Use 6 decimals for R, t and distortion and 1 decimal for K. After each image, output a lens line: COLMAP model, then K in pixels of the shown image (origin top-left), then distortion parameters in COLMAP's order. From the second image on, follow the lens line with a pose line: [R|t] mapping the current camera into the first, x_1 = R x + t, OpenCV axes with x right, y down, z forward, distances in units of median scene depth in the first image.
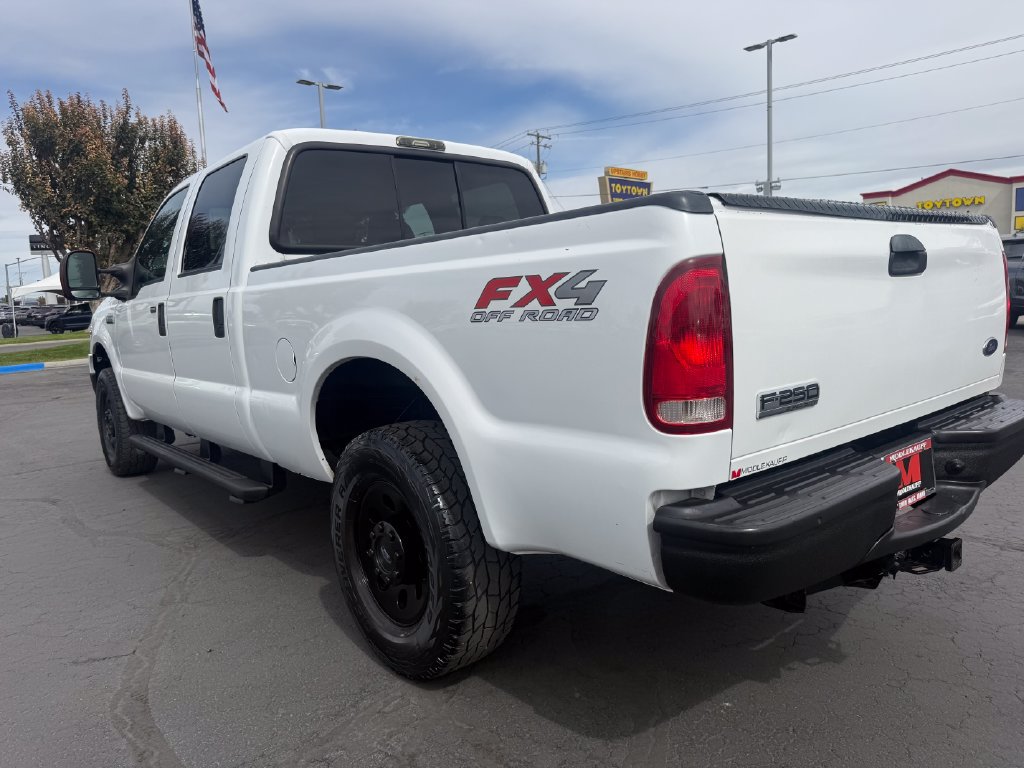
lens RADIAL K [[737.2, 0, 503.9], [0, 737.2, 374.8], [0, 0, 1]] dist [0.041641, -0.049802]
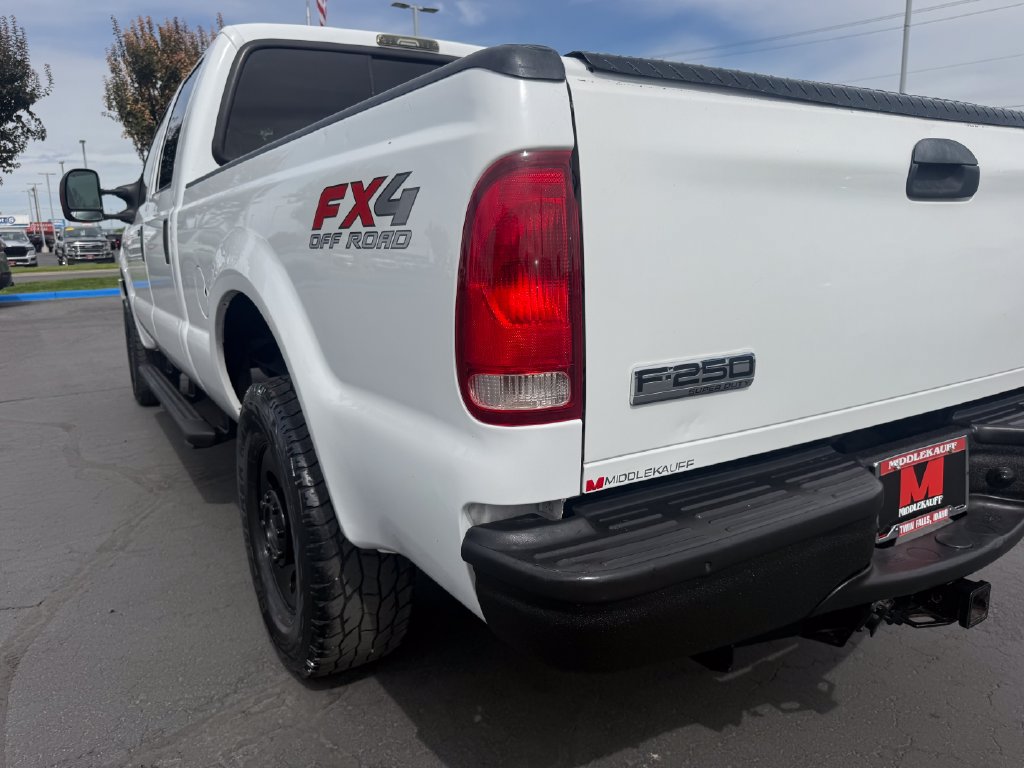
lens RADIAL K [[737.2, 0, 508.2], [0, 737.2, 378.9], [0, 0, 1]] dist [0.041641, -0.049802]
pose [[0.990094, 0.055062, -0.129163, 0.214628], [-0.044059, 0.995272, 0.086554, -0.011184], [0.133318, -0.080006, 0.987839, 0.227736]]
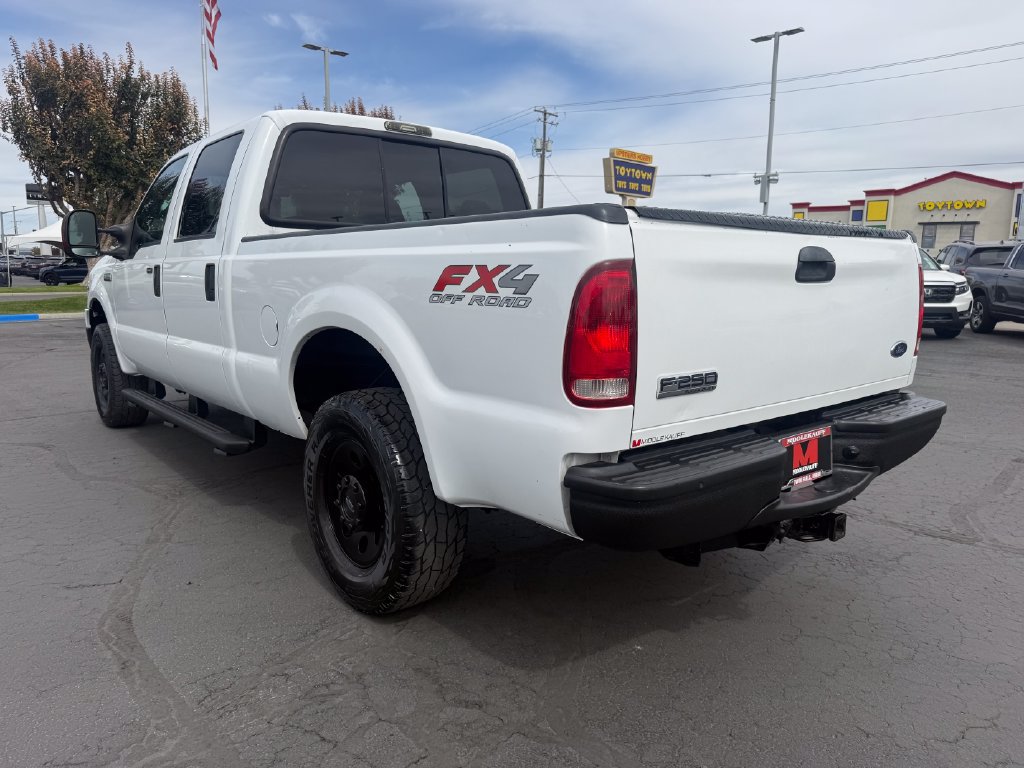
lens RADIAL K [[737.2, 0, 504.8], [0, 737.2, 378.4], [0, 0, 1]] dist [0.041641, -0.049802]
pose [[0.998402, 0.055472, 0.010810, 0.055106], [-0.055823, 0.997810, 0.035469, -0.000840], [-0.008819, -0.036015, 0.999312, -0.122624]]
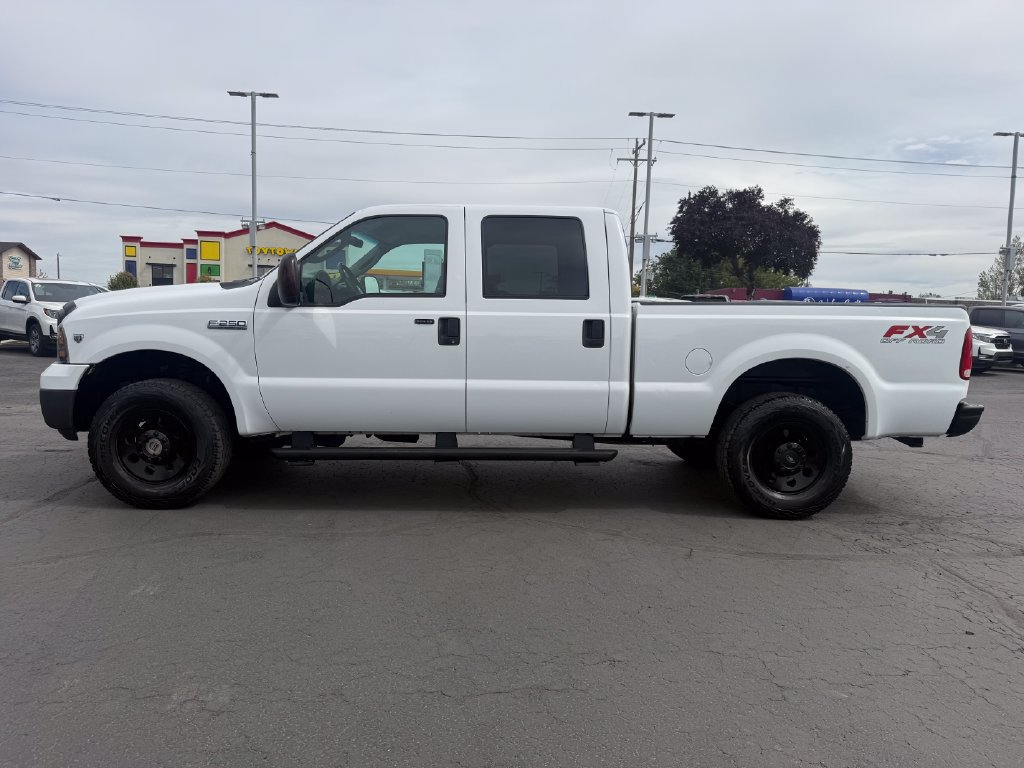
lens RADIAL K [[737.2, 0, 518.8], [0, 737.2, 375.7], [0, 0, 1]] dist [0.041641, -0.049802]
pose [[0.618698, -0.003583, 0.785621, -2.240978], [0.036090, 0.999064, -0.023866, 0.043736], [-0.784800, 0.043119, 0.618248, 0.352218]]
